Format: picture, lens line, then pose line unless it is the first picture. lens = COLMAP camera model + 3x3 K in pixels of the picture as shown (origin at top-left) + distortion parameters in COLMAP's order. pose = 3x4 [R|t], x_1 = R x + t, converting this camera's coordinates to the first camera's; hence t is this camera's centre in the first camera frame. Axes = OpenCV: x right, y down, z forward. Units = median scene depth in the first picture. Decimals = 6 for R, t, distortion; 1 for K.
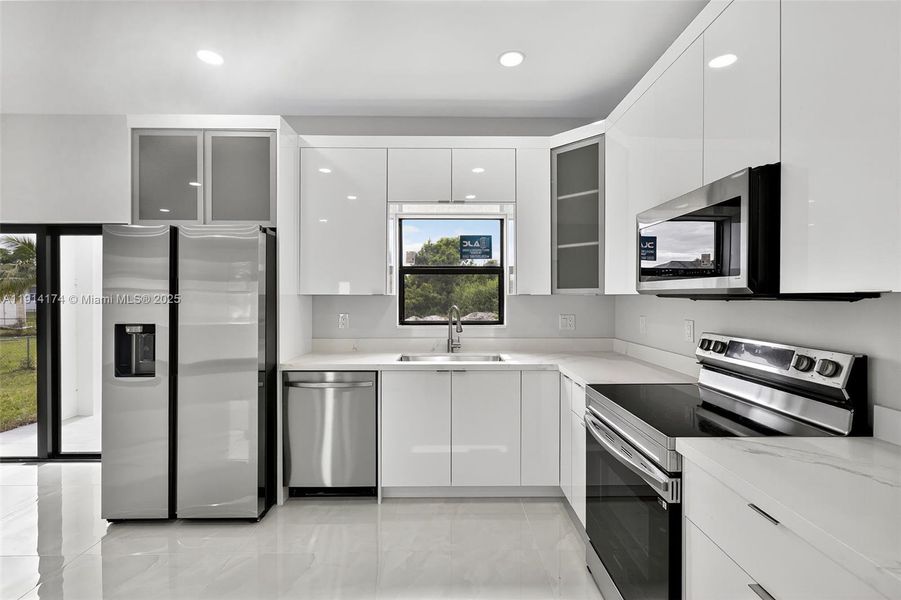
lens RADIAL K [[404.5, 0, 452.4], [0, 404.5, 297.9], [0, 0, 1]] dist [-0.000106, 0.000524]
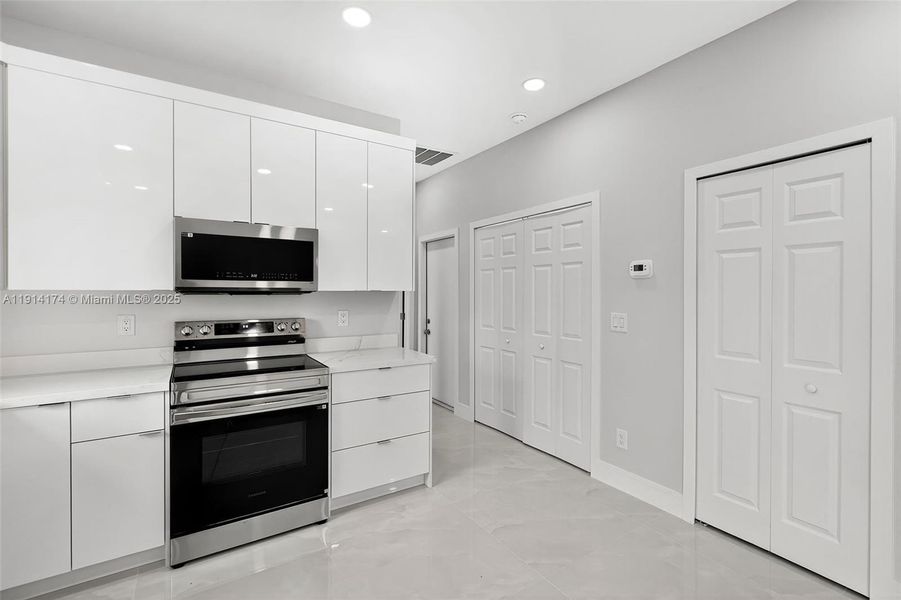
lens RADIAL K [[404.5, 0, 448.2], [0, 404.5, 291.9], [0, 0, 1]] dist [-0.000106, 0.000524]
pose [[-0.534544, -0.001945, 0.845138, -0.643134], [0.002375, 0.999990, 0.003803, -0.006276], [-0.845137, 0.004040, -0.534534, 0.726873]]
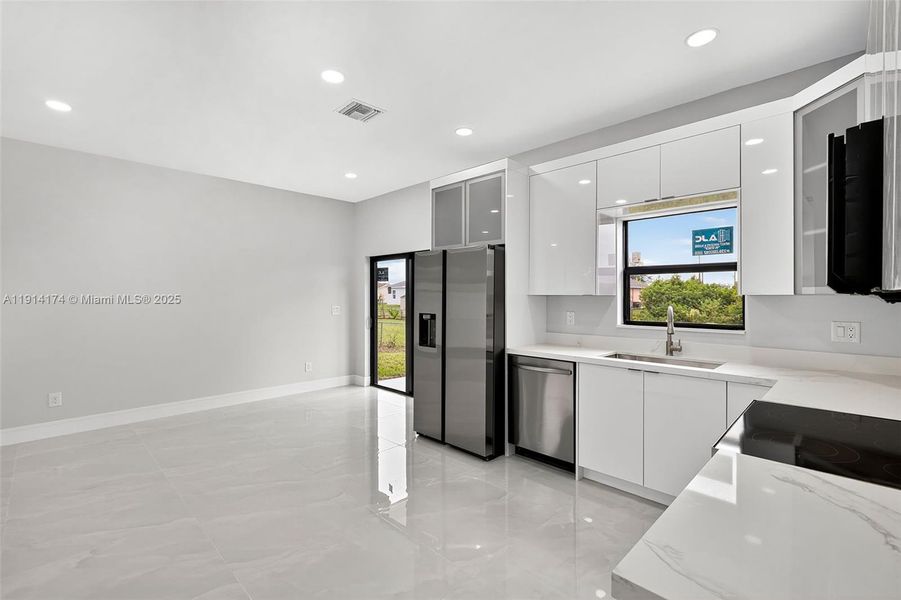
lens RADIAL K [[404.5, 0, 451.7], [0, 404.5, 297.3], [0, 0, 1]] dist [-0.000106, 0.000524]
pose [[0.698187, 0.003371, -0.715908, 0.382459], [-0.005849, 0.999982, -0.000995, 0.001752], [0.715892, 0.004882, 0.698194, -0.039796]]
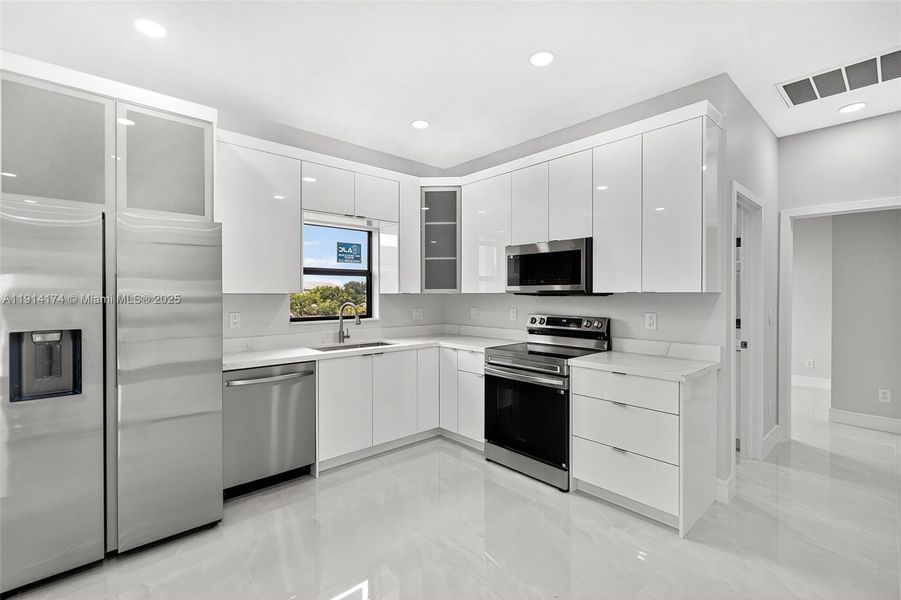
lens RADIAL K [[404.5, 0, 452.9], [0, 404.5, 295.7], [0, 0, 1]] dist [-0.000106, 0.000524]
pose [[0.748556, -0.004065, 0.663059, -0.642933], [0.005226, 0.999986, 0.000230, 0.000316], [-0.663051, 0.003293, 0.748567, -0.103572]]
